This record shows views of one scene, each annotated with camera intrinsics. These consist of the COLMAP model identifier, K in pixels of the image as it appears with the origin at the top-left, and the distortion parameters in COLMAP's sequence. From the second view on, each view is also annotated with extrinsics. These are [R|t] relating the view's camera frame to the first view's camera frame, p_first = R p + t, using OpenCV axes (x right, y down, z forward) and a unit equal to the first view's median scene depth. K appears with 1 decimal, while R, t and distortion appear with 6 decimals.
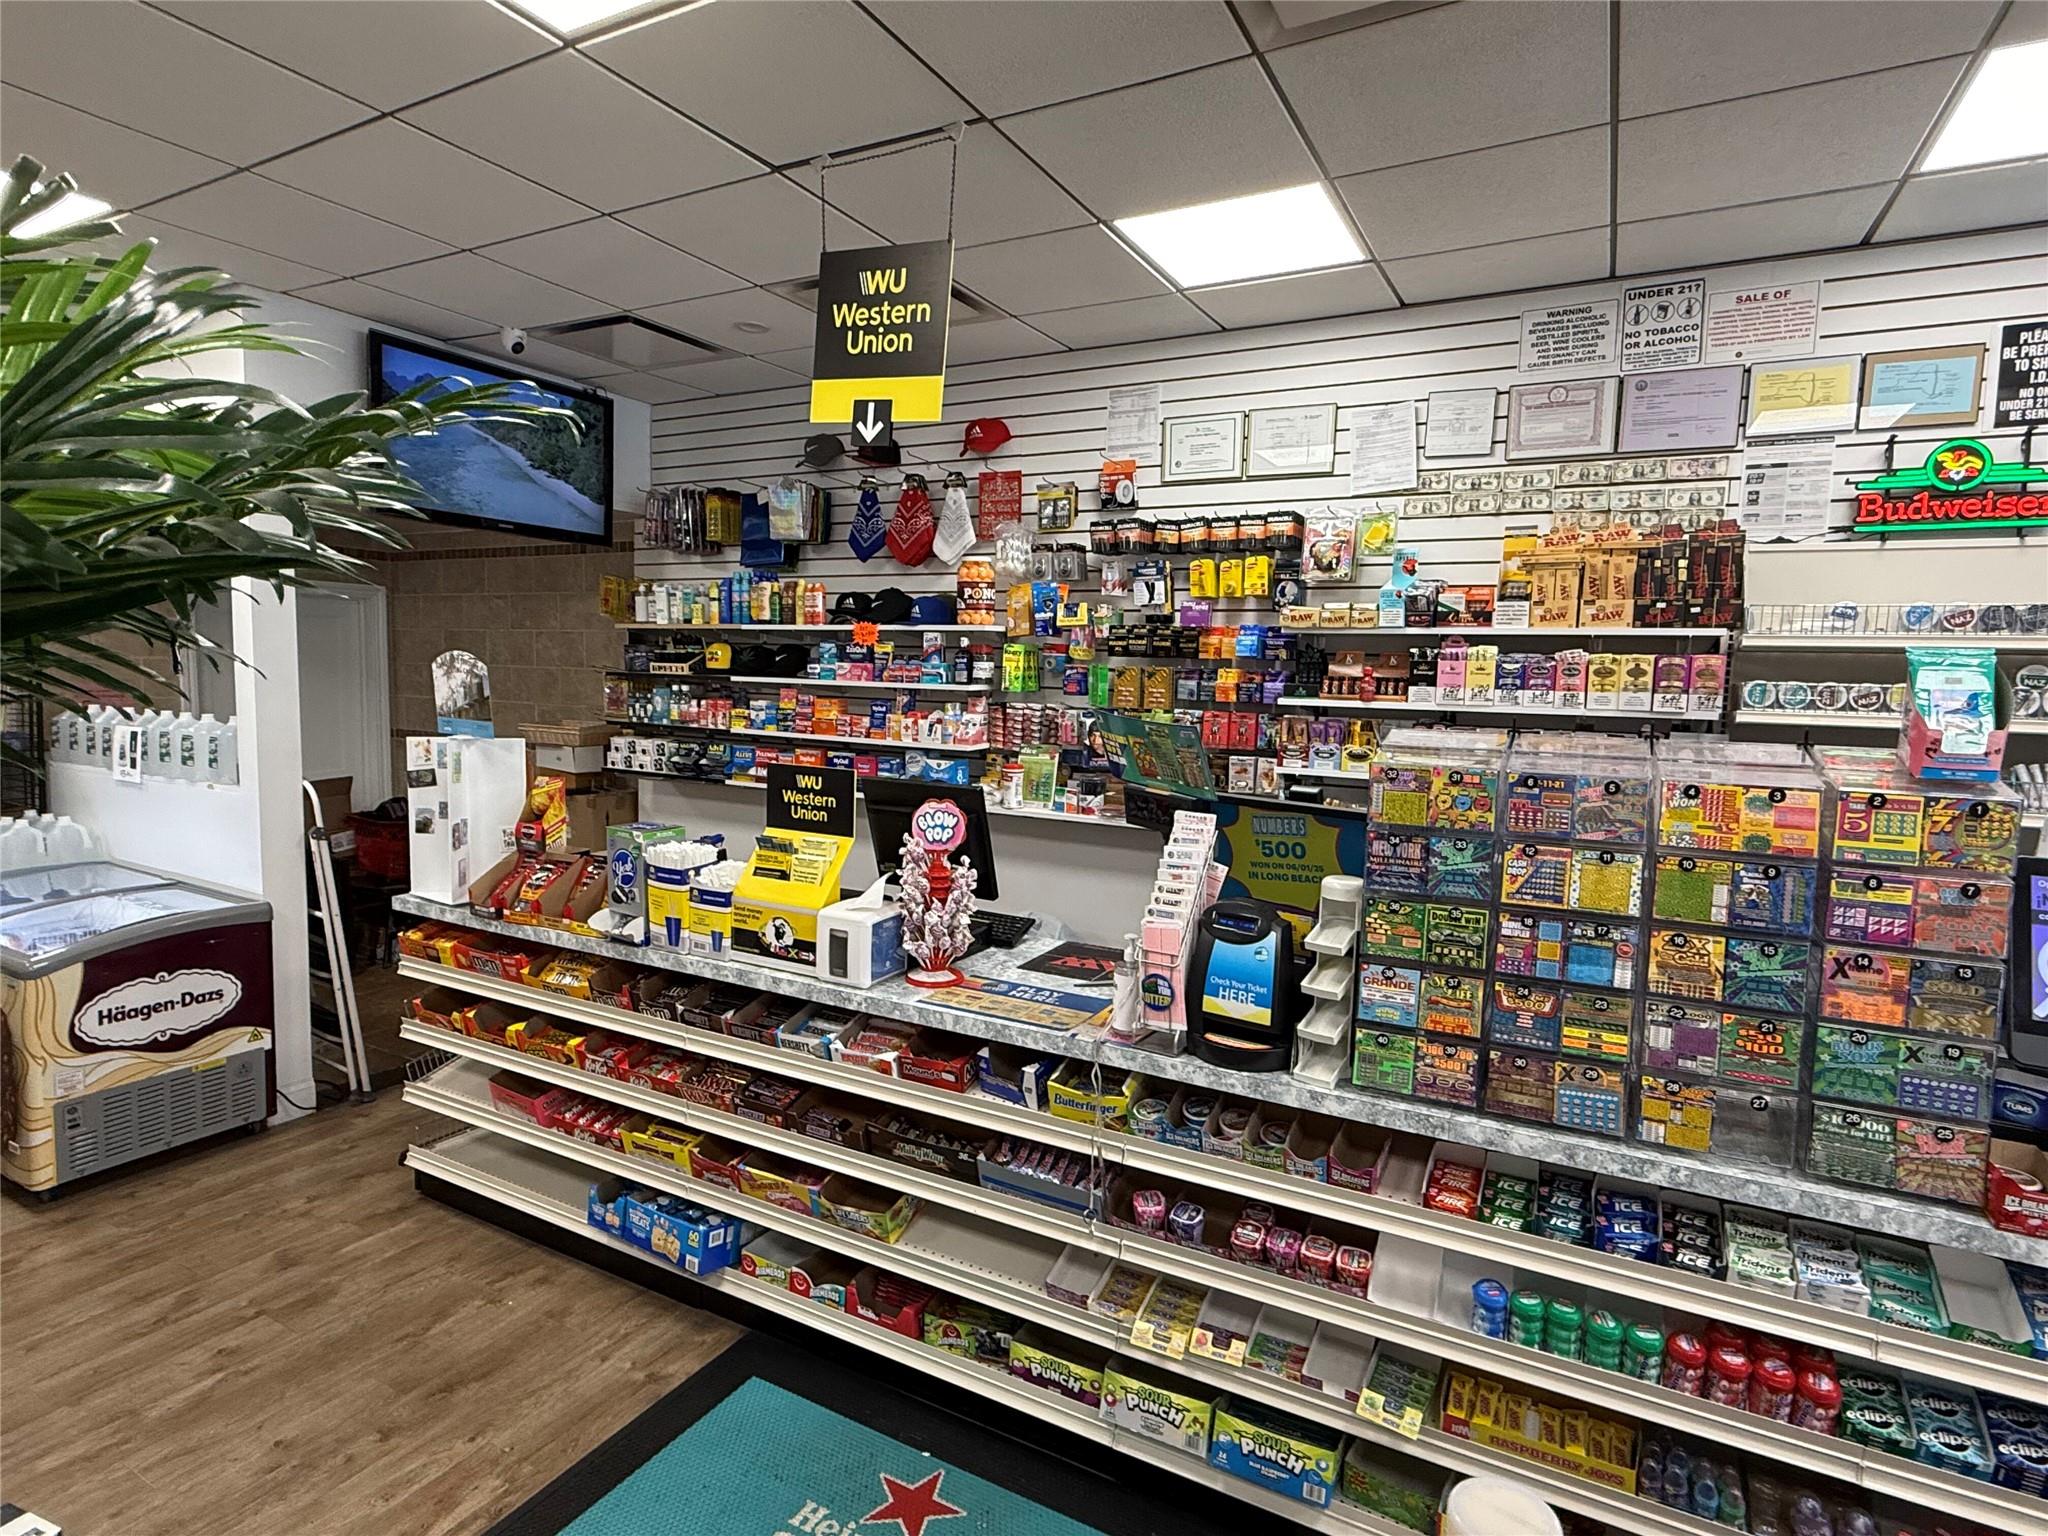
lens RADIAL K [[1077.1, 0, 1019.2], [0, 1077.1, 774.3], [0, 0, 1]] dist [-0.002810, -0.000365]
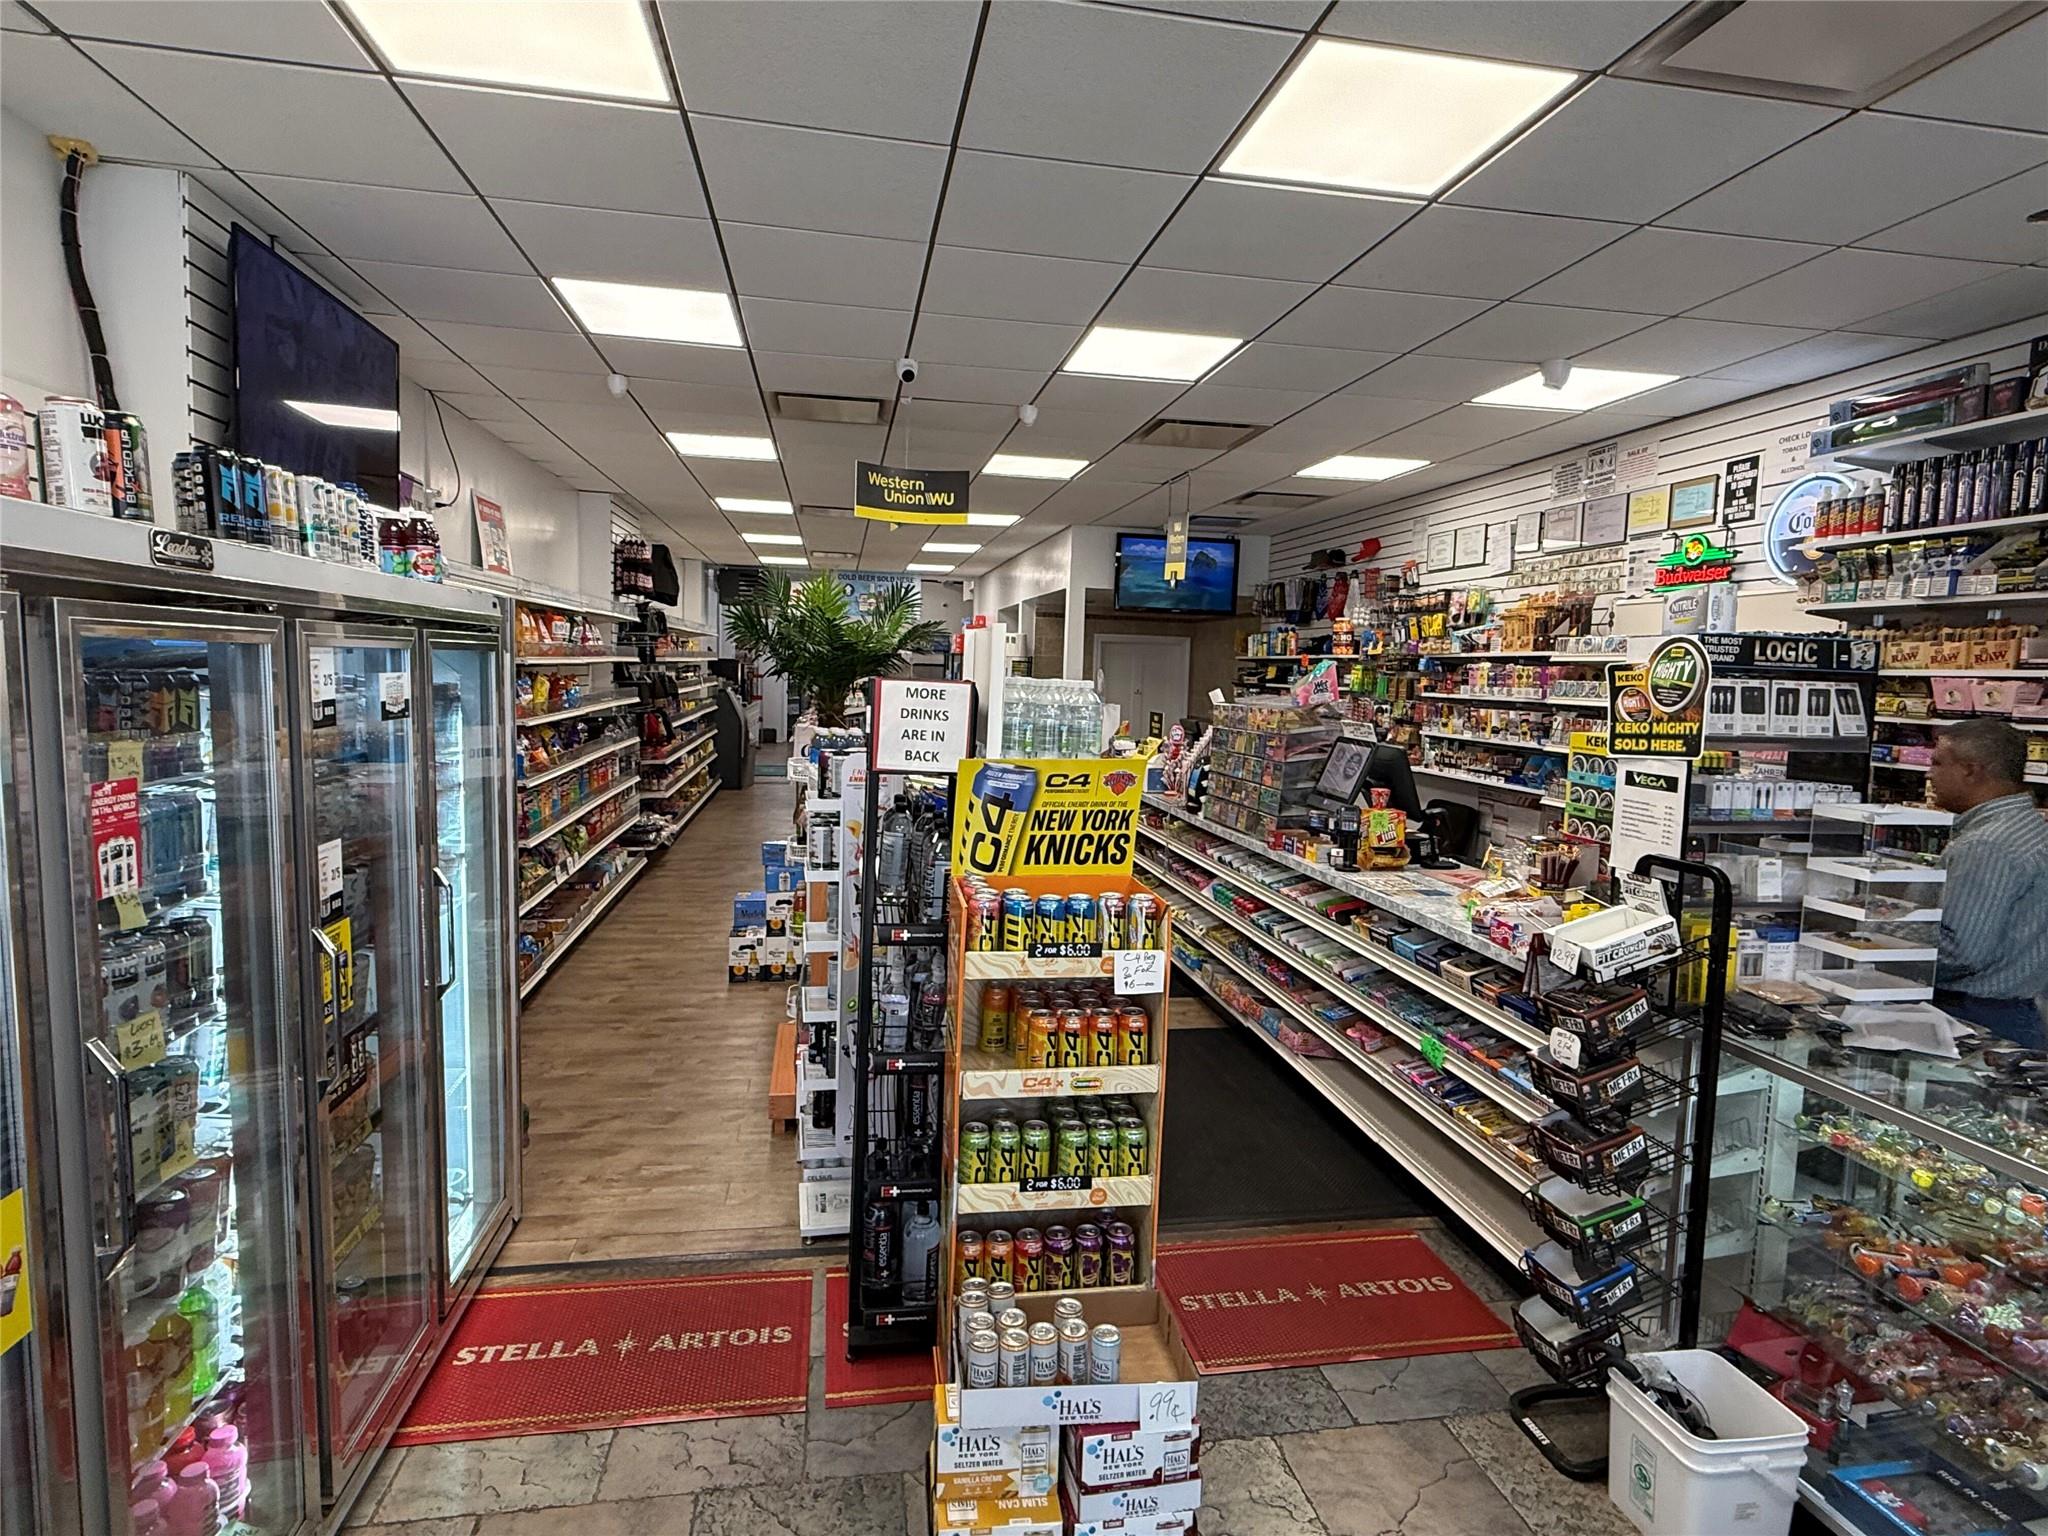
lens RADIAL K [[1078.1, 0, 1021.7], [0, 1078.1, 762.0], [0, 0, 1]] dist [-0.000097, -0.000098]
pose [[0.624367, 0.057854, -0.778985, 1.300766], [-0.084387, 0.996413, 0.006365, 0.095963], [0.776559, 0.061762, 0.627010, -0.694025]]
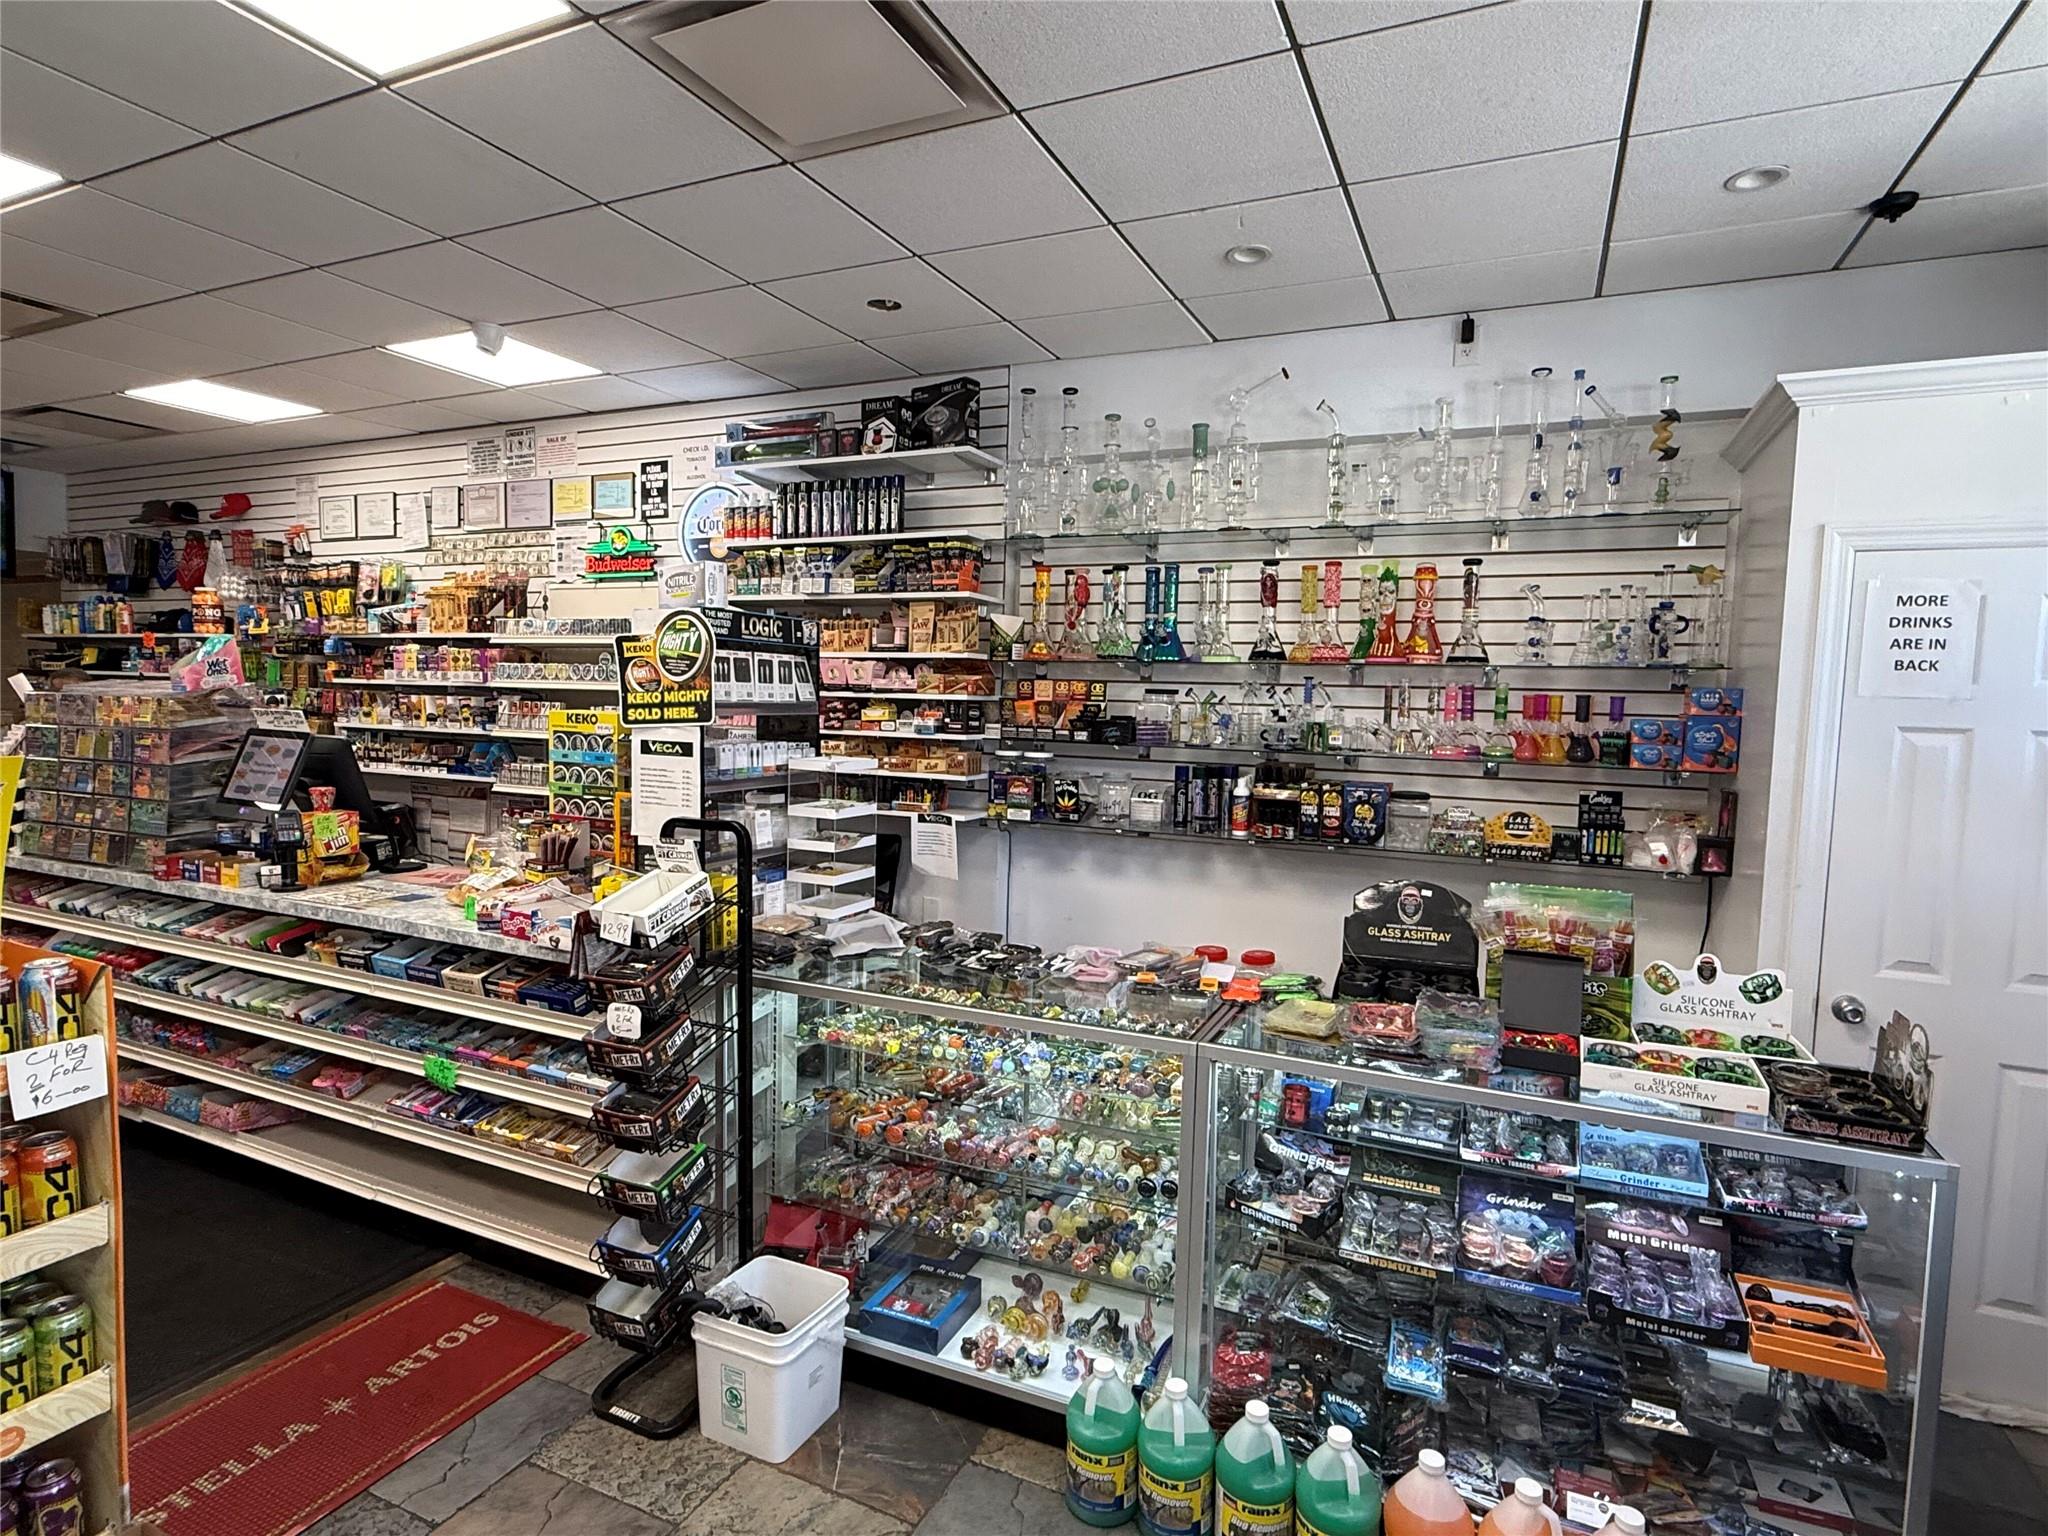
lens RADIAL K [[1078.4, 0, 1024.8], [0, 1078.4, 772.8], [0, 0, 1]] dist [-0.000077, 0.000698]
pose [[0.997529, -0.007735, 0.069828, 1.193784], [0.009091, 0.999776, -0.019112, 0.112378], [-0.069665, 0.019700, 0.997376, -0.679733]]
